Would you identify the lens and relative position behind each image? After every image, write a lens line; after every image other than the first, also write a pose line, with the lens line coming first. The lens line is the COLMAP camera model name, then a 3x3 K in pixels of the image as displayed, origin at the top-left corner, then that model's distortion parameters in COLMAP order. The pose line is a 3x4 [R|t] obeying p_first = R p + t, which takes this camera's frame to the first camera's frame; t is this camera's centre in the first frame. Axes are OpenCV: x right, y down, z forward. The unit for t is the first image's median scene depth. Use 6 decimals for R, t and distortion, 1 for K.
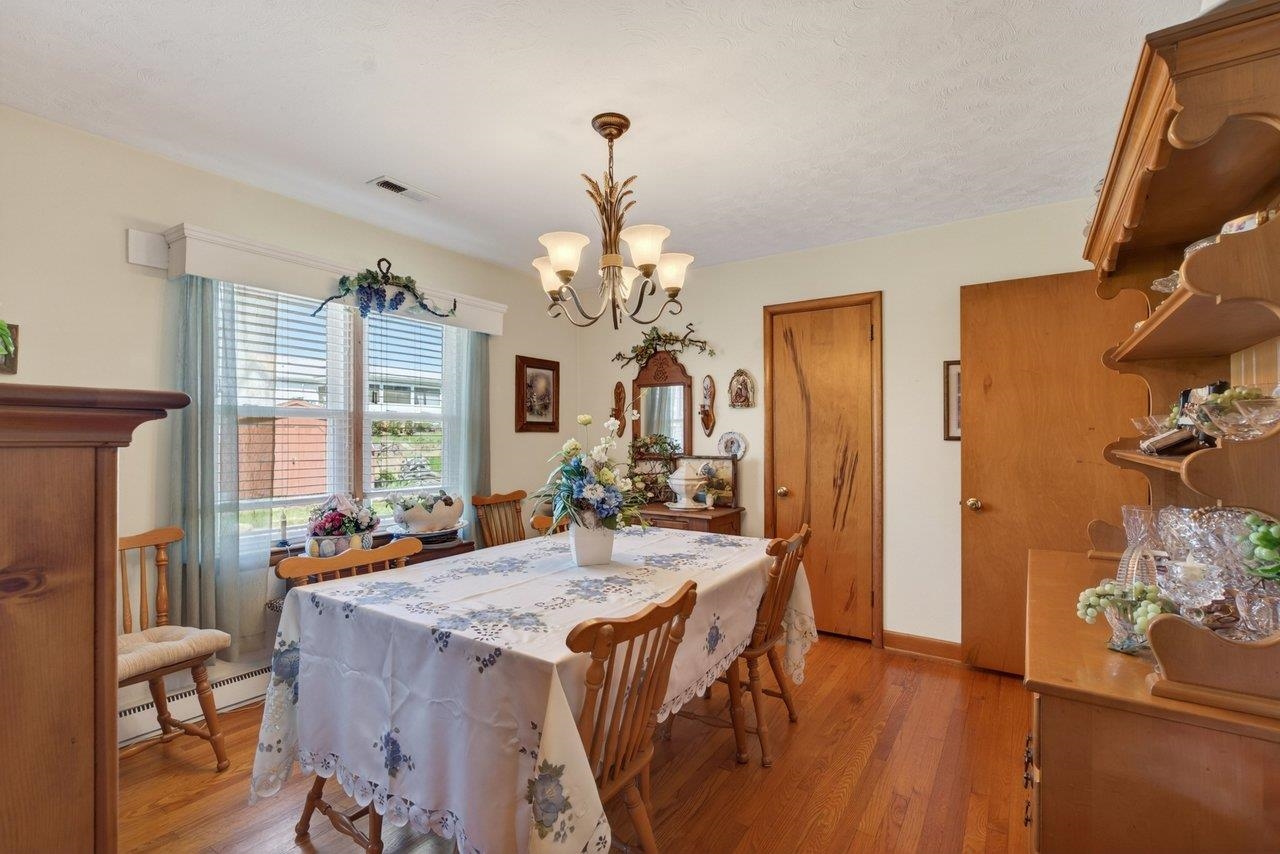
lens RADIAL K [[577.0, 0, 645.3], [0, 577.0, 428.6], [0, 0, 1]] dist [-0.012377, 0.002702]
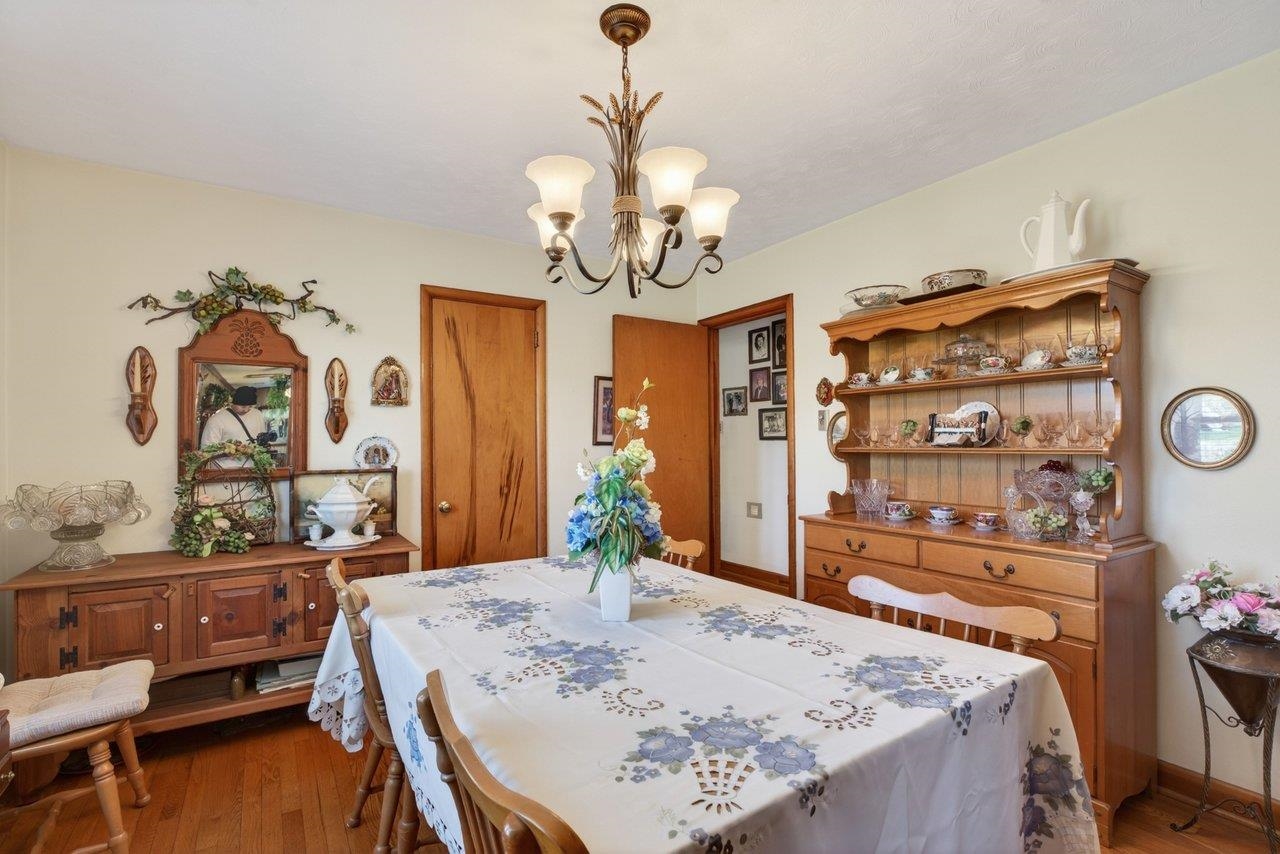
lens RADIAL K [[577.0, 0, 633.5], [0, 577.0, 427.2], [0, 0, 1]] dist [-0.012377, 0.002702]
pose [[0.410611, 0.025908, 0.911442, -0.434659], [-0.002409, 0.999624, -0.027330, 0.014247], [-0.911807, 0.009026, 0.410519, 0.407703]]
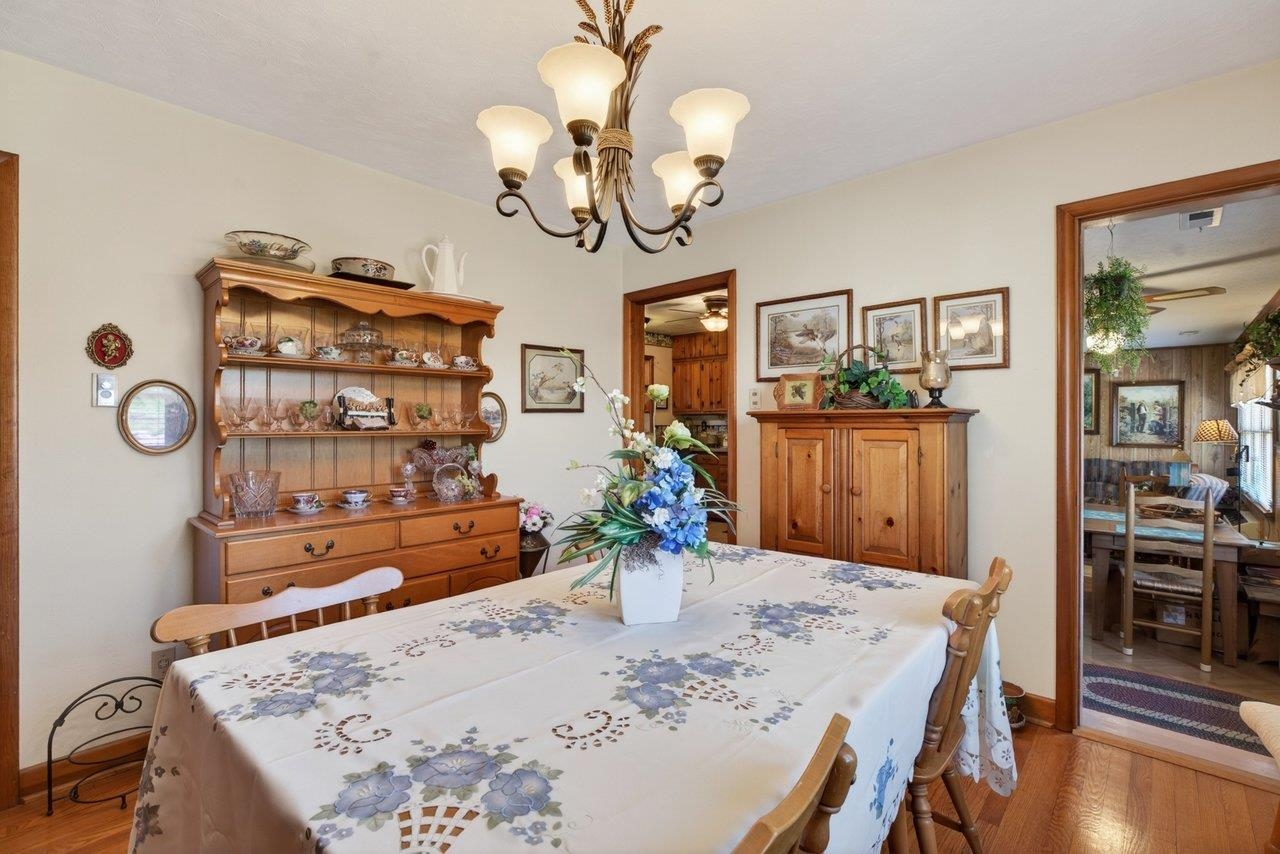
lens RADIAL K [[577.0, 0, 627.1], [0, 577.0, 423.5], [0, 0, 1]] dist [-0.012377, 0.002702]
pose [[-0.985638, -0.000376, 0.168871, -0.103824], [-0.002863, 0.999891, -0.014485, 0.019501], [-0.168847, -0.014760, -0.985532, 0.957587]]
